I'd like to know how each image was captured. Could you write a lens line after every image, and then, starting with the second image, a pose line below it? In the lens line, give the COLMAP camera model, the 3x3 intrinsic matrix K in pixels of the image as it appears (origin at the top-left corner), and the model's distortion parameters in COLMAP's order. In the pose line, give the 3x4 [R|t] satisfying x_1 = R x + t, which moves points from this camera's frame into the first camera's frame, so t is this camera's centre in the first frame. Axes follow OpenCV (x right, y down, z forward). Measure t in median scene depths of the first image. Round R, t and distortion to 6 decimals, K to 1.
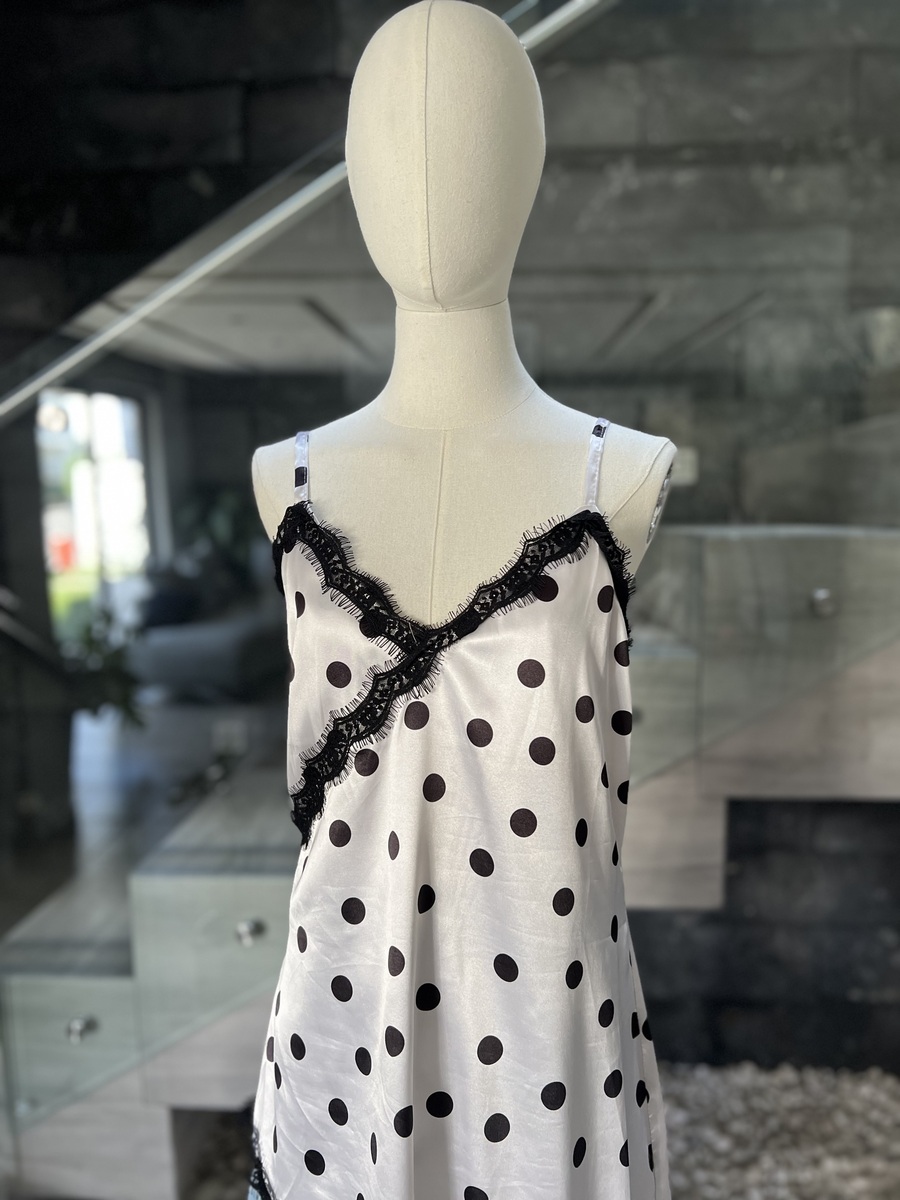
lens RADIAL K [[915.6, 0, 448.9], [0, 915.6, 604.4], [0, 0, 1]] dist [0.047552, -0.068250]
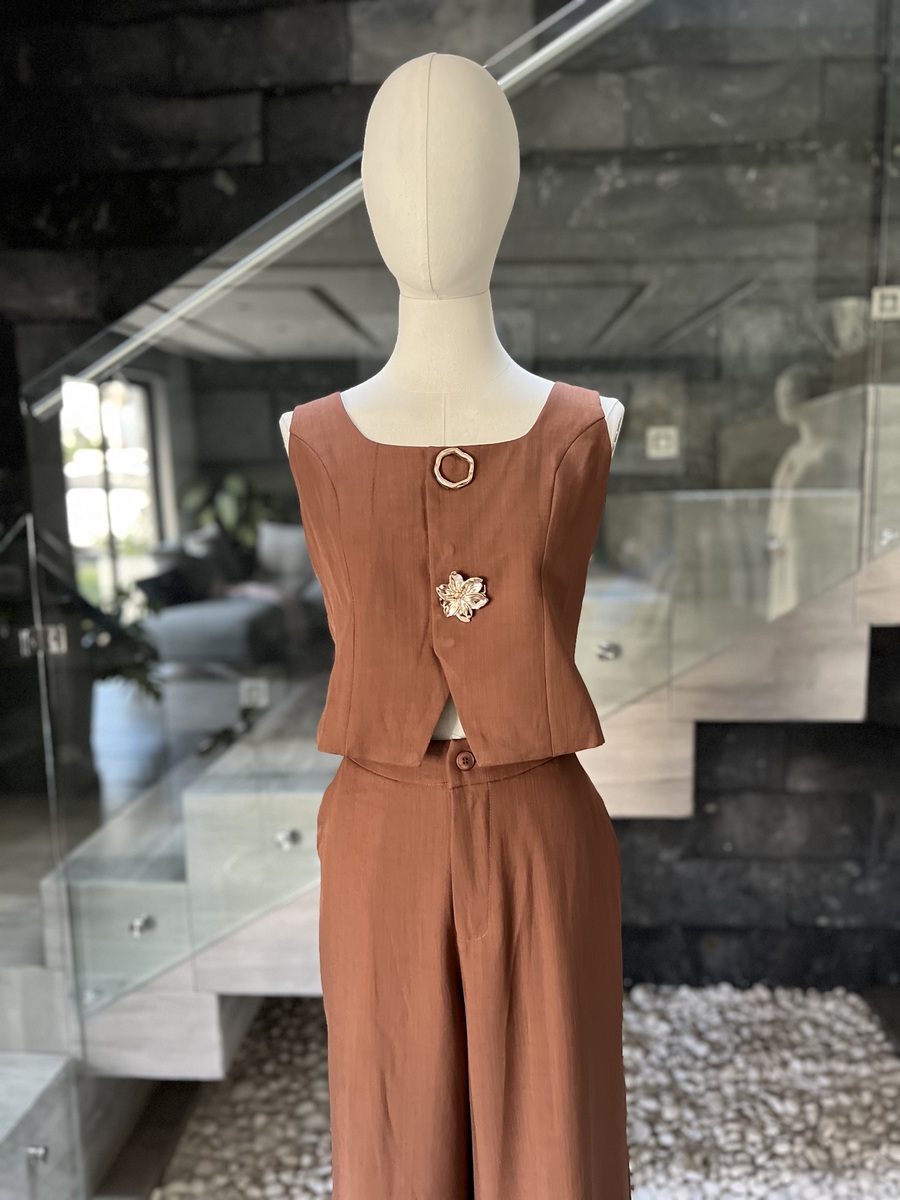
lens RADIAL K [[911.5, 0, 453.6], [0, 911.5, 608.7], [0, 0, 1]] dist [0.044462, -0.054449]
pose [[0.999970, -0.004481, 0.006257, -0.007320], [0.004356, 0.999791, 0.019961, 0.026084], [-0.006345, -0.019933, 0.999781, -0.098549]]
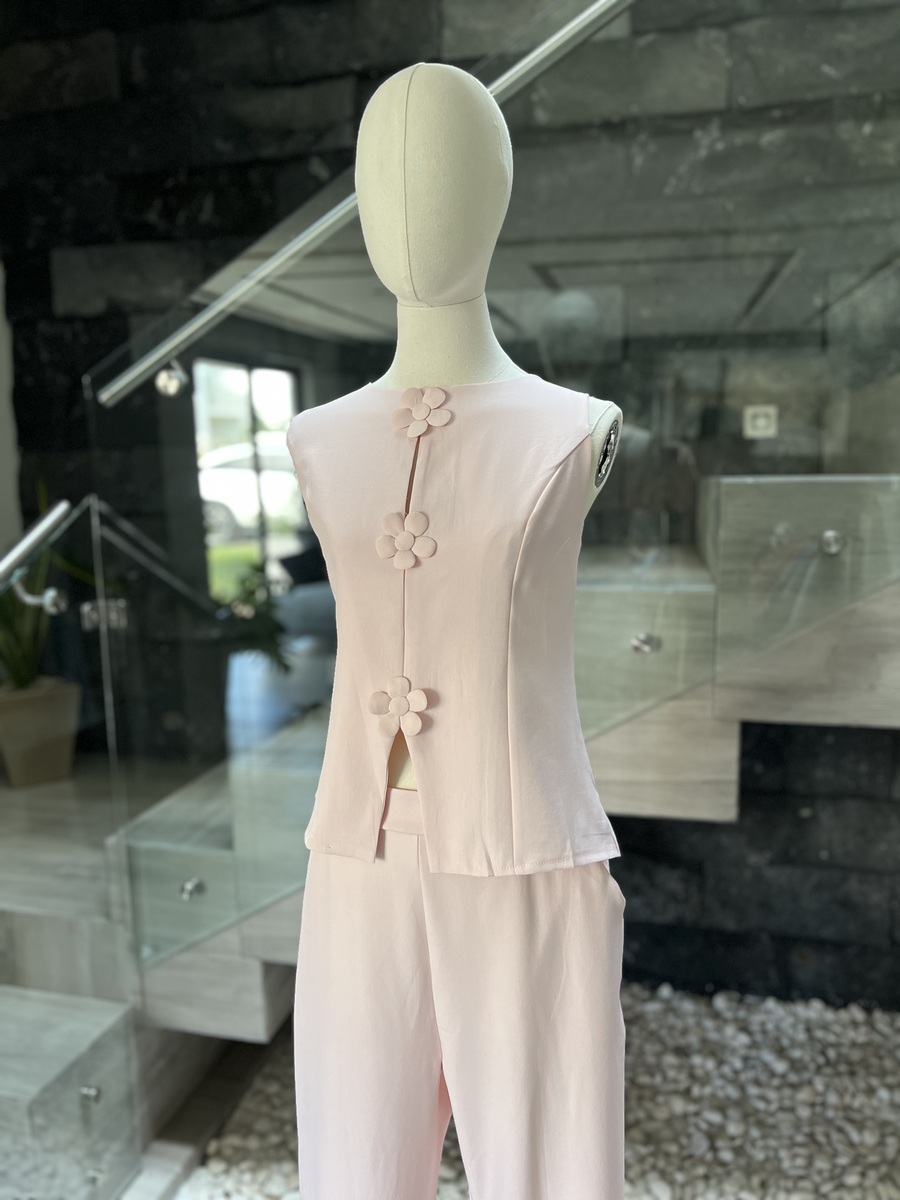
lens RADIAL K [[908.9, 0, 452.1], [0, 908.9, 604.2], [0, 0, 1]] dist [0.050644, -0.063763]
pose [[0.985890, 0.023176, -0.165781, 0.086507], [-0.017169, 0.999146, 0.037573, 0.022065], [0.166510, -0.034197, 0.985447, -0.078402]]
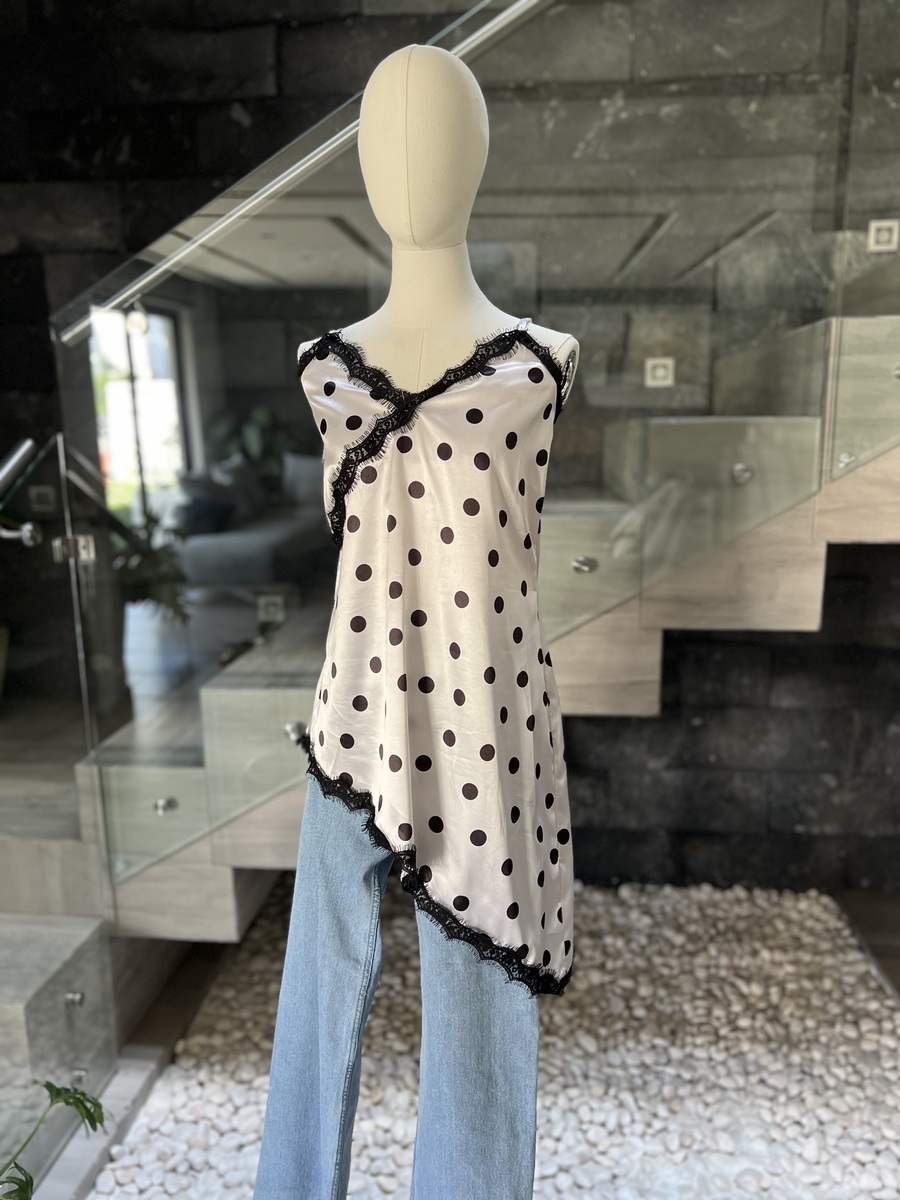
lens RADIAL K [[910.6, 0, 453.1], [0, 910.6, 602.2], [0, 0, 1]] dist [0.031397, -0.030100]
pose [[0.999662, 0.008890, -0.024448, 0.024787], [-0.006793, 0.996396, 0.084548, 0.041063], [0.025112, -0.084353, 0.996119, -0.165693]]
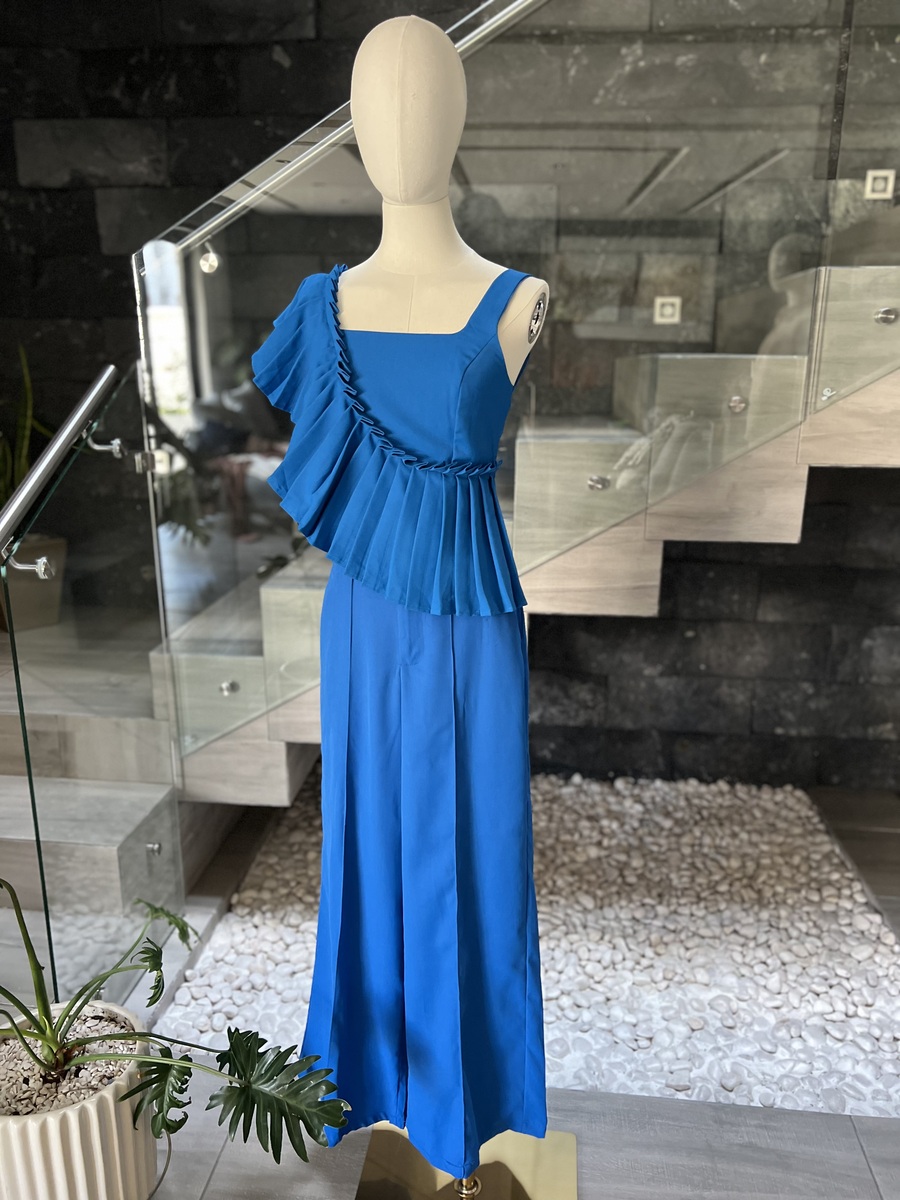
lens RADIAL K [[908.0, 0, 449.2], [0, 908.0, 603.2], [0, 0, 1]] dist [0.042073, -0.051611]
pose [[0.999392, 0.026341, -0.022833, -0.004636], [-0.022435, 0.987336, 0.157051, 0.053689], [0.026681, -0.156443, 0.987326, -0.288888]]
